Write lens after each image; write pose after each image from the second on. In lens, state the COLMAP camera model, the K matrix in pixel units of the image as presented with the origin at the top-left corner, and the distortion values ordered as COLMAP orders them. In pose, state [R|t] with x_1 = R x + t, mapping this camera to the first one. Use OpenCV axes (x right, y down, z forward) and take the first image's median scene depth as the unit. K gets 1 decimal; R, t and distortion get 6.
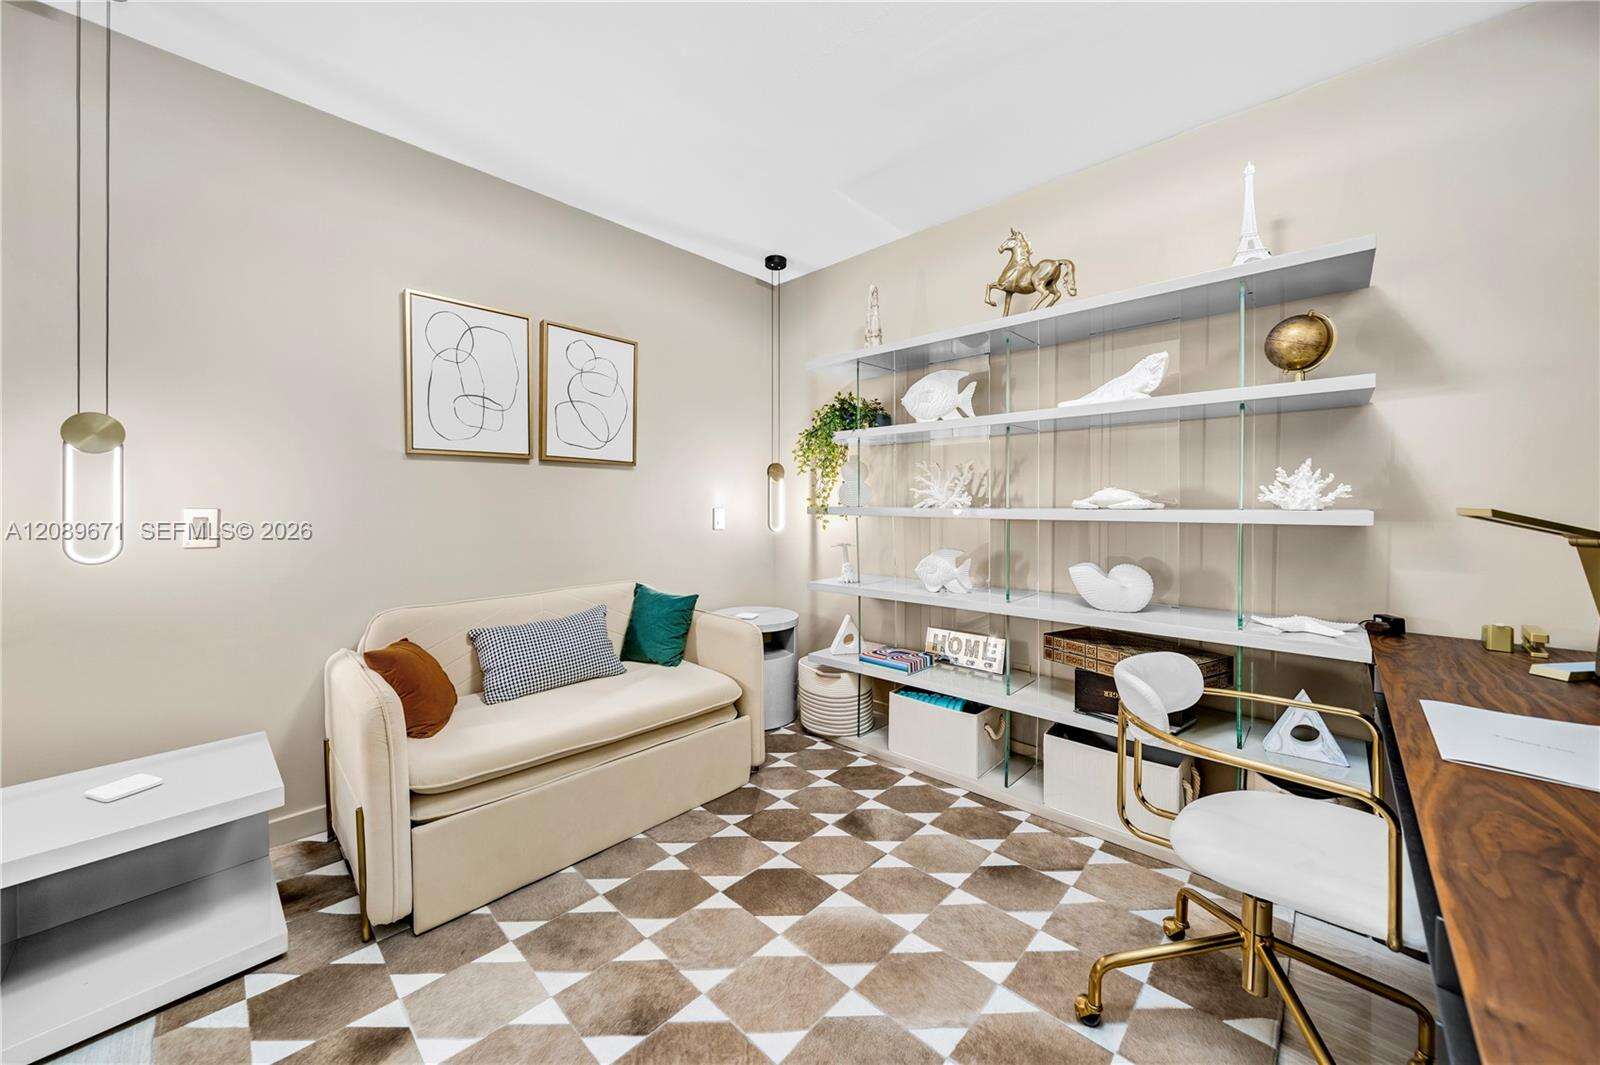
lens RADIAL K [[570.3, 0, 801.2], [0, 570.3, 505.2], [0, 0, 1]] dist [0.000345, 0.000004]
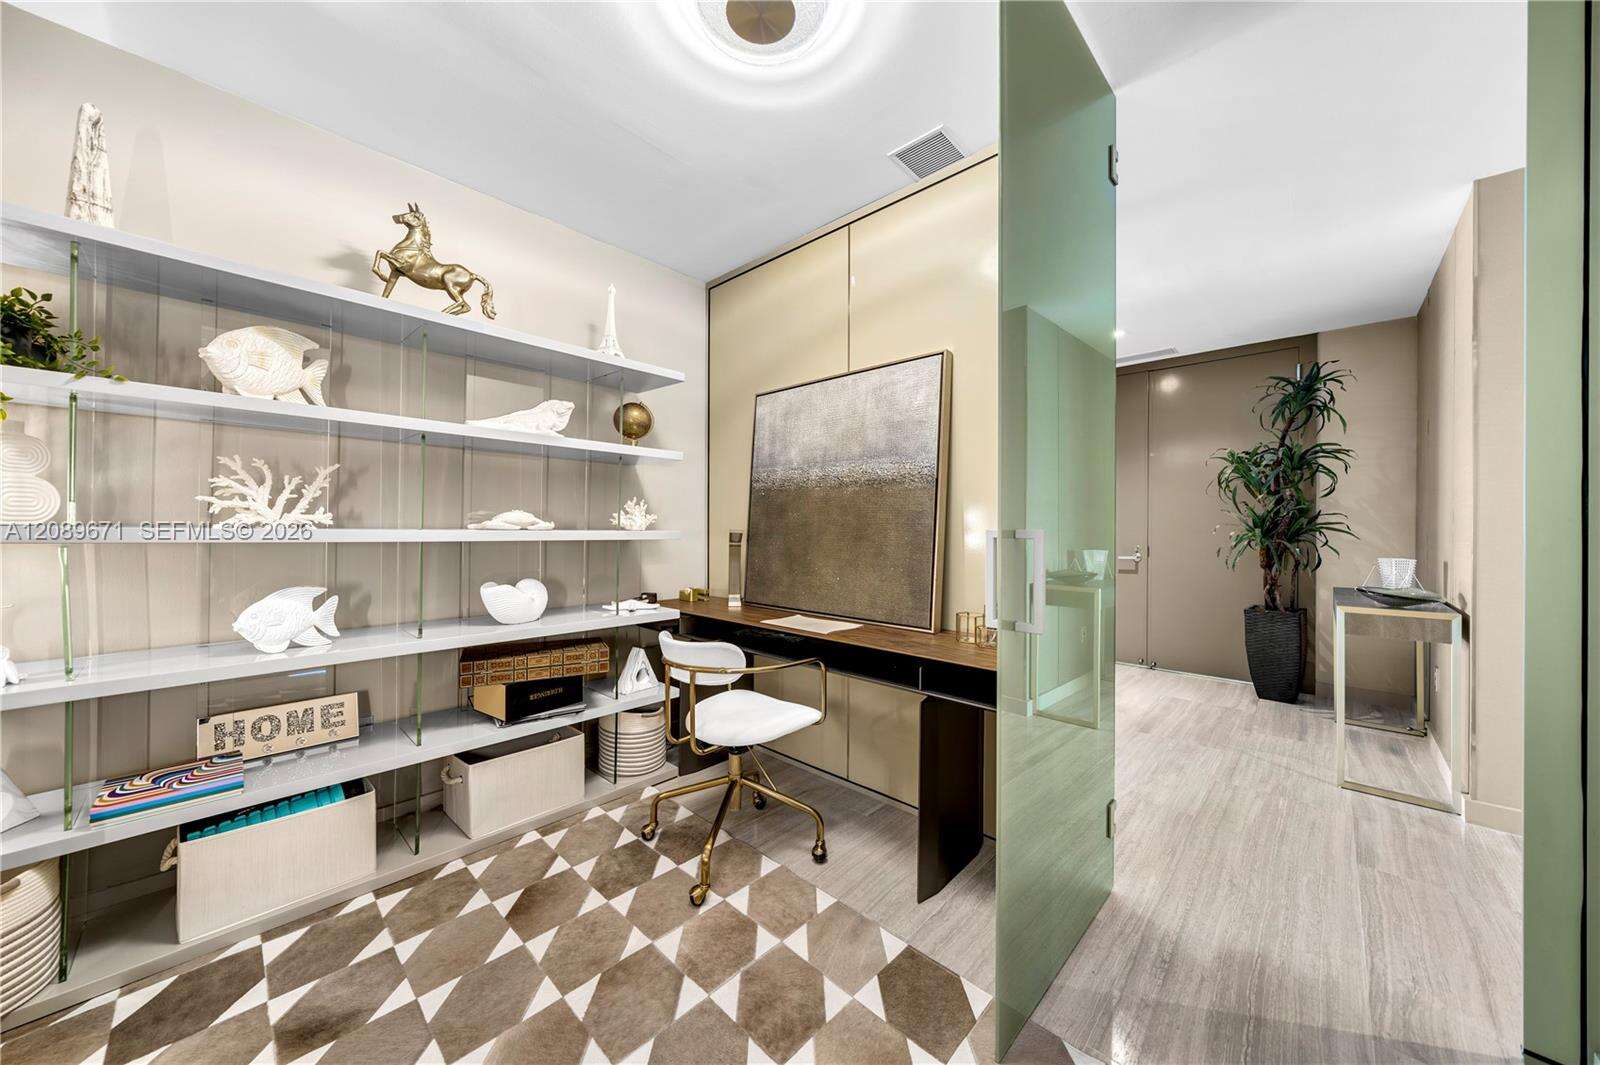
lens RADIAL K [[563.2, 0, 787.4], [0, 563.2, 524.1], [0, 0, 1]] dist [-0.000937, -0.000075]
pose [[0.014734, 0.003609, 0.999885, -0.487035], [-0.009735, 0.999947, -0.003466, -0.004939], [-0.999844, -0.009683, 0.014769, 0.439667]]
